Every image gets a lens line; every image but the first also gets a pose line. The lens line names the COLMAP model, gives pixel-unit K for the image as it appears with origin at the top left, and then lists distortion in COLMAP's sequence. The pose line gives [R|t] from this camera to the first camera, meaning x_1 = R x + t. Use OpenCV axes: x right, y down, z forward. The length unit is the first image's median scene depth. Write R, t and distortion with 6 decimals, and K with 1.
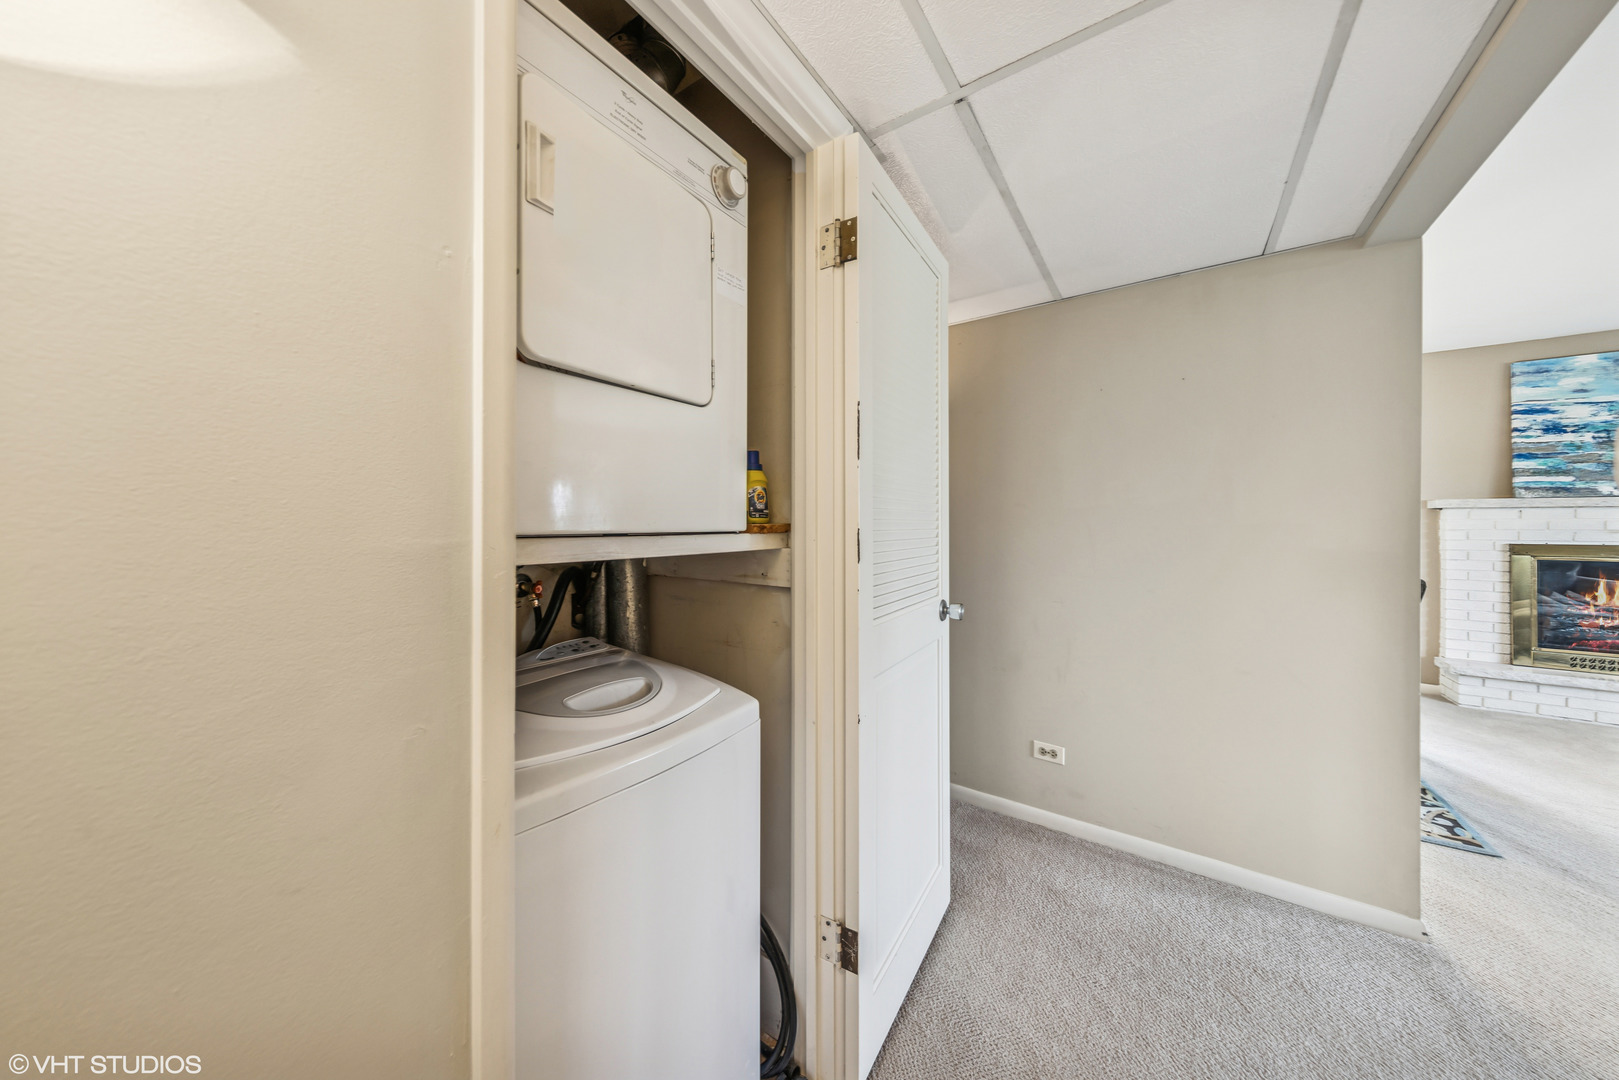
lens RADIAL K [[520.0, 0, 810.3], [0, 520.0, 525.7], [0, 0, 1]] dist [0.000554, 0.000046]
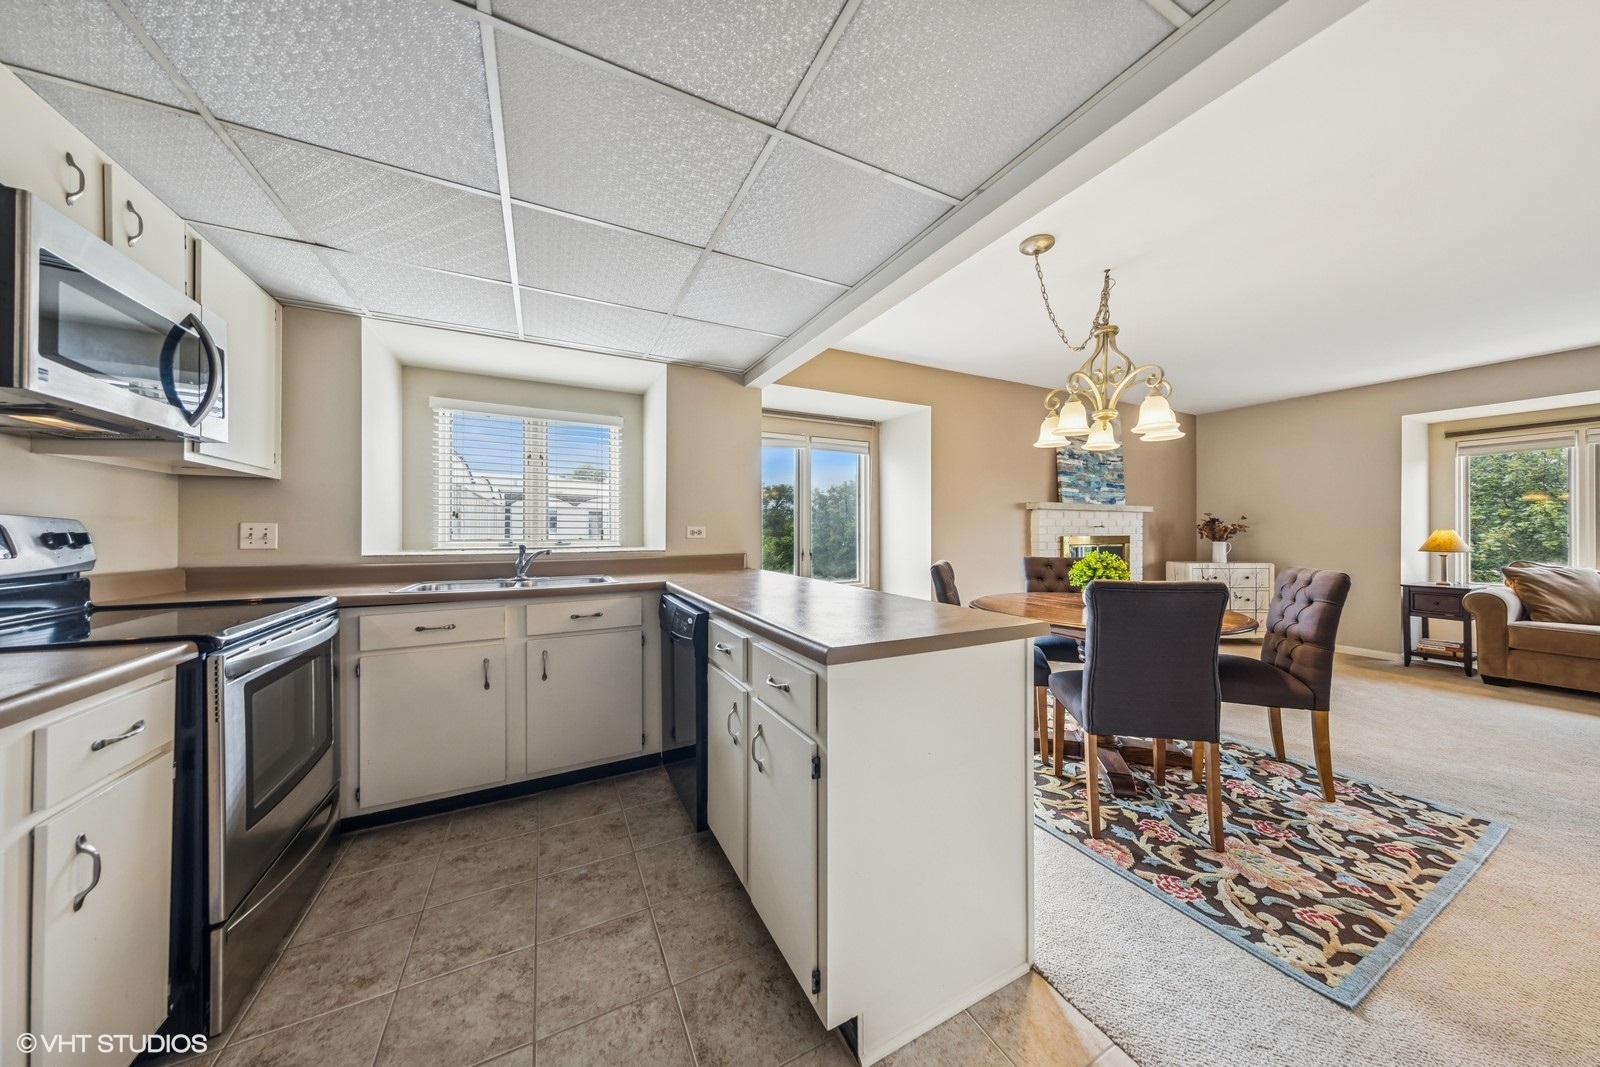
lens RADIAL K [[515.4, 0, 807.1], [0, 515.4, 528.4], [0, 0, 1]] dist [0.005470, -0.000181]
pose [[0.474380, 0.002186, 0.880317, -0.156158], [0.002722, 0.999988, -0.003950, 0.017663], [-0.880316, 0.004271, 0.474369, 0.963680]]
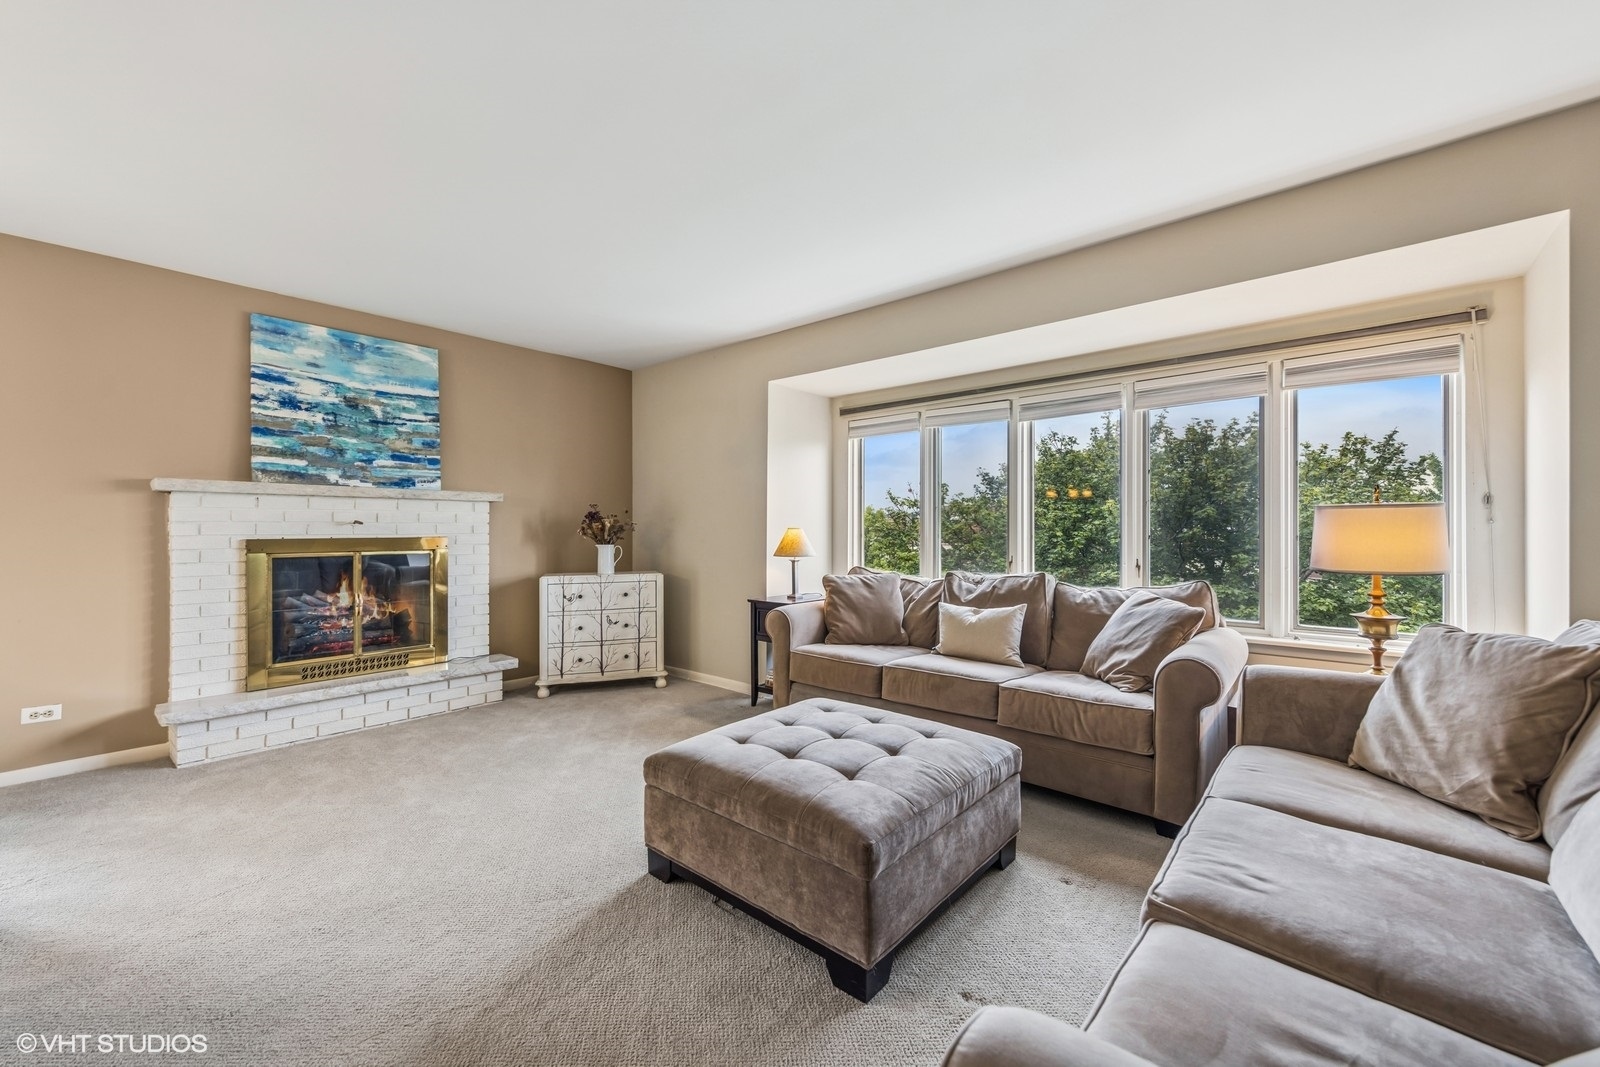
lens RADIAL K [[642.0, 0, 808.0], [0, 642.0, 529.0], [0, 0, 1]] dist [0.000429, -0.000099]
pose [[0.103019, -0.002090, 0.994677, 0.469856], [0.002329, 0.999996, 0.001860, 0.019805], [-0.994677, 0.002125, 0.103023, 0.050436]]
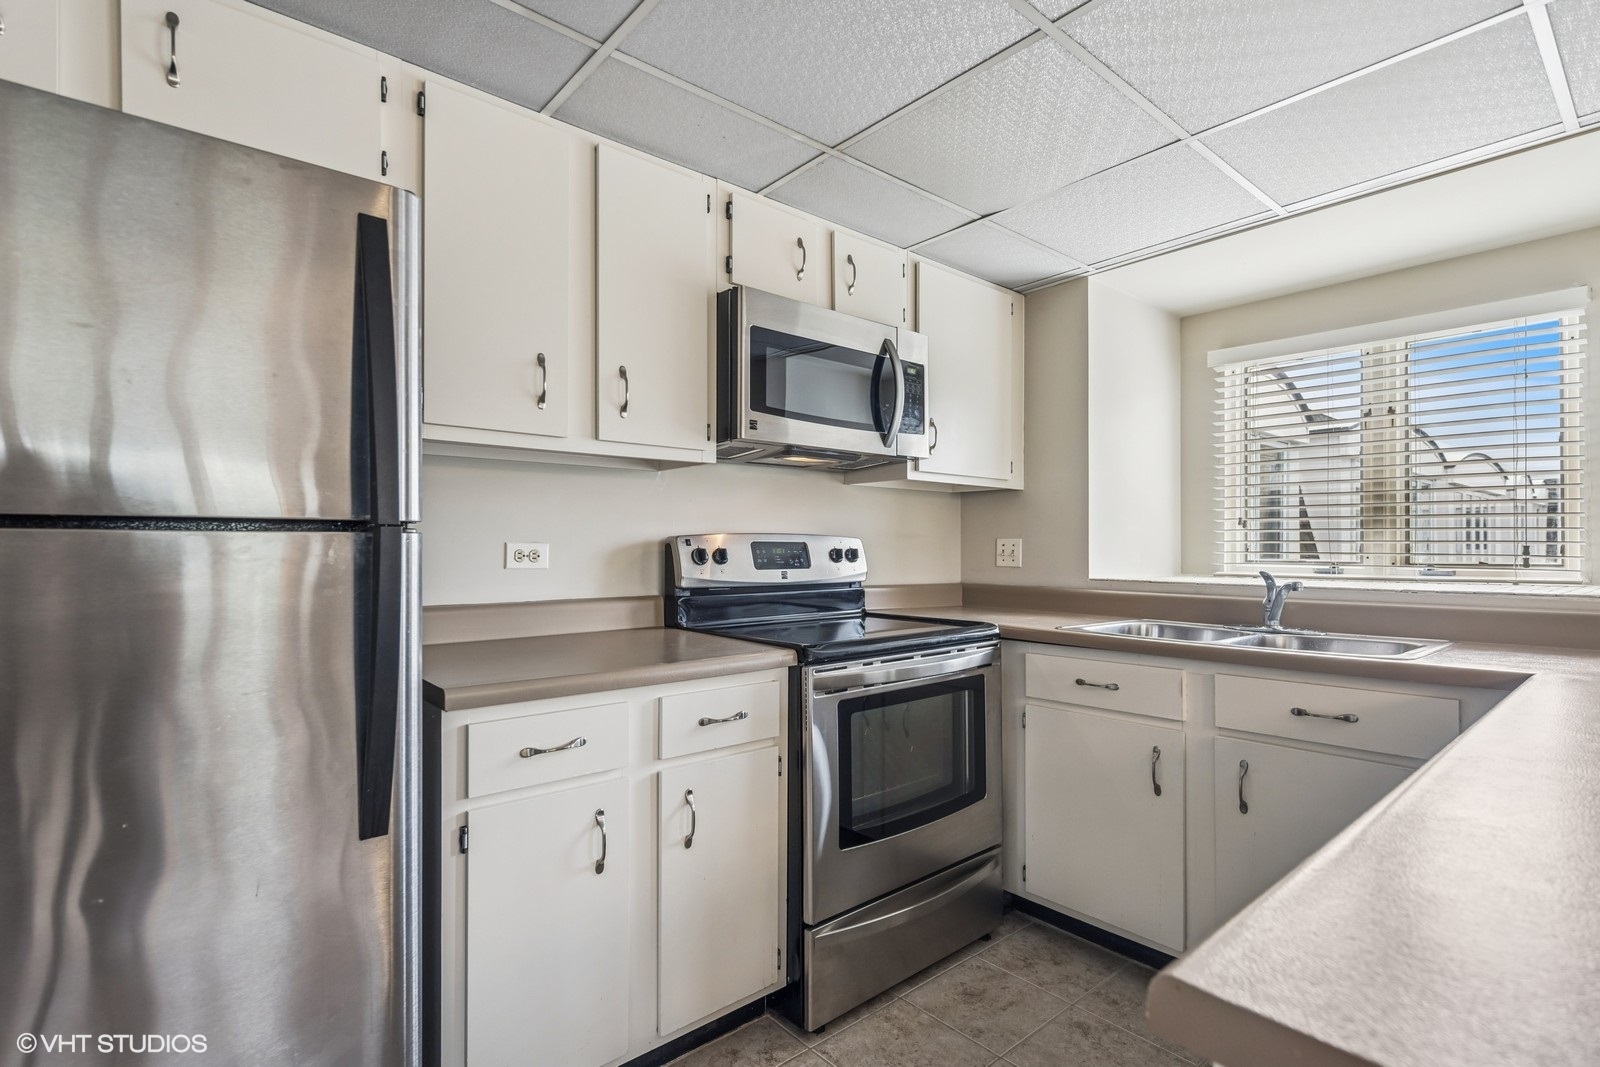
lens RADIAL K [[768.8, 0, 816.0], [0, 768.8, 545.3], [0, 0, 1]] dist [0.003240, 0.000750]
pose [[0.967249, -0.002570, -0.253817, 0.101350], [0.001603, 0.999991, -0.004018, 0.017422], [0.253825, 0.003480, 0.967244, 0.959179]]
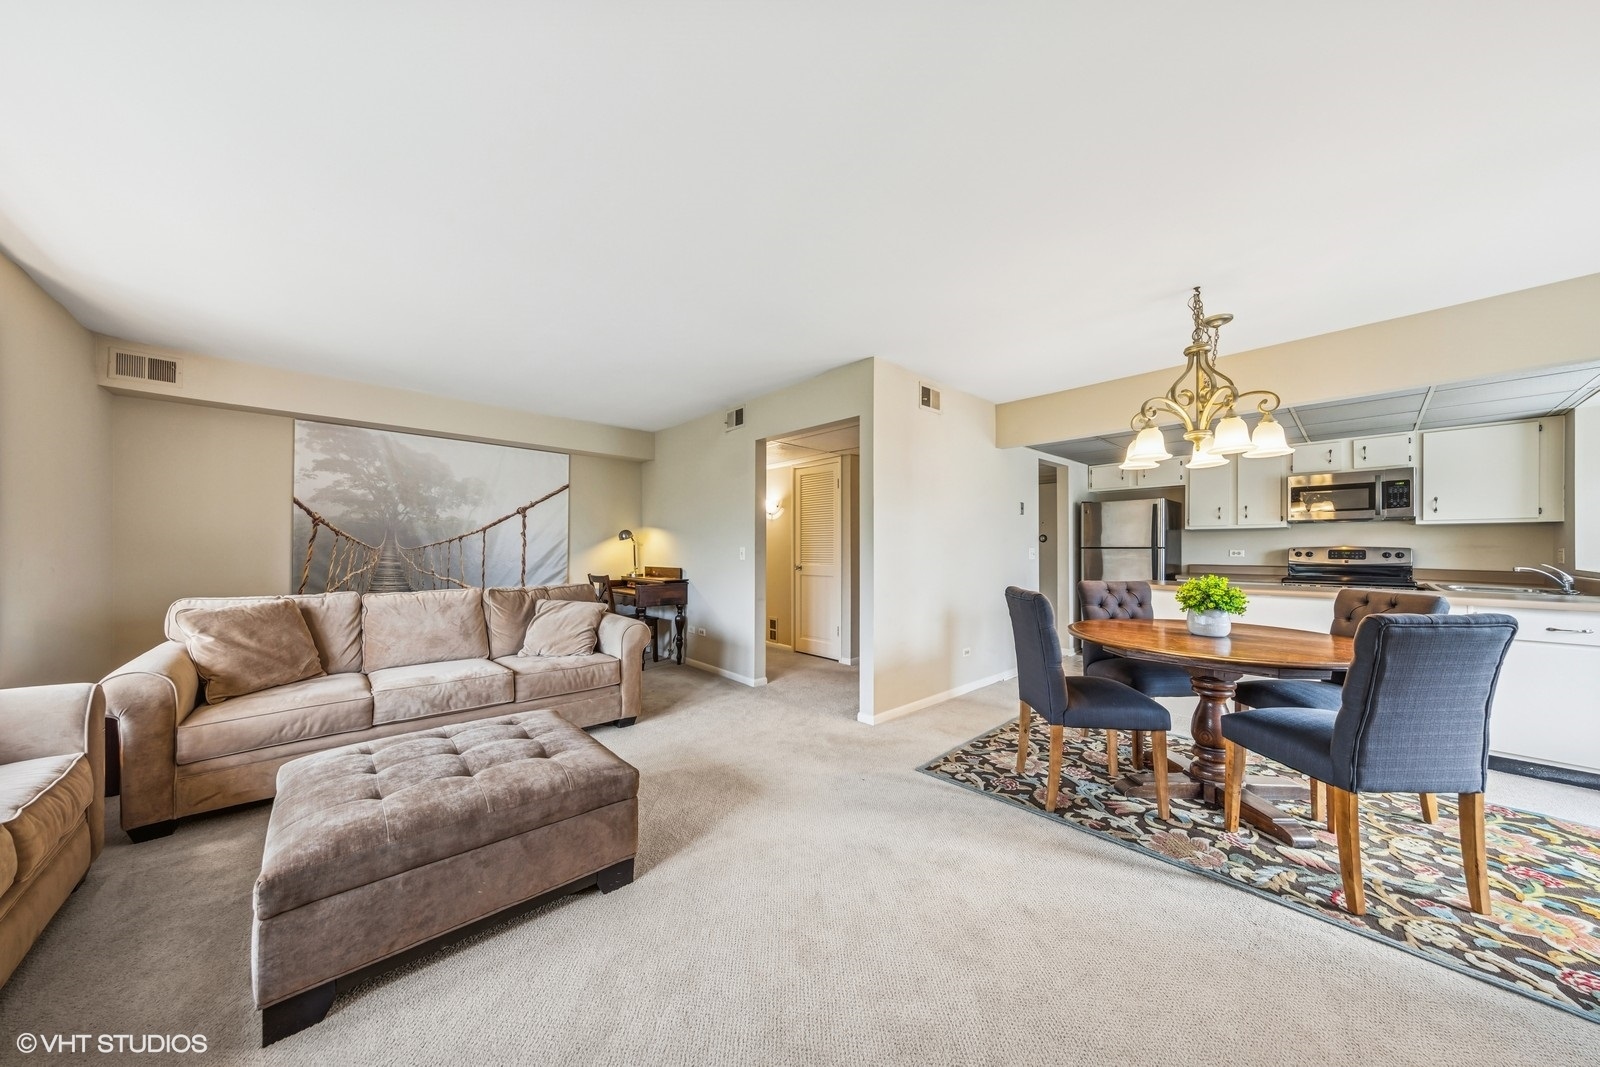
lens RADIAL K [[505.8, 0, 804.7], [0, 505.8, 548.2], [0, 0, 1]] dist [0.001733, 0.000069]
pose [[-0.228917, -0.002030, -0.973444, 1.523138], [-0.004124, 0.999991, -0.001116, 0.014676], [0.973437, 0.003759, -0.228923, 0.561405]]
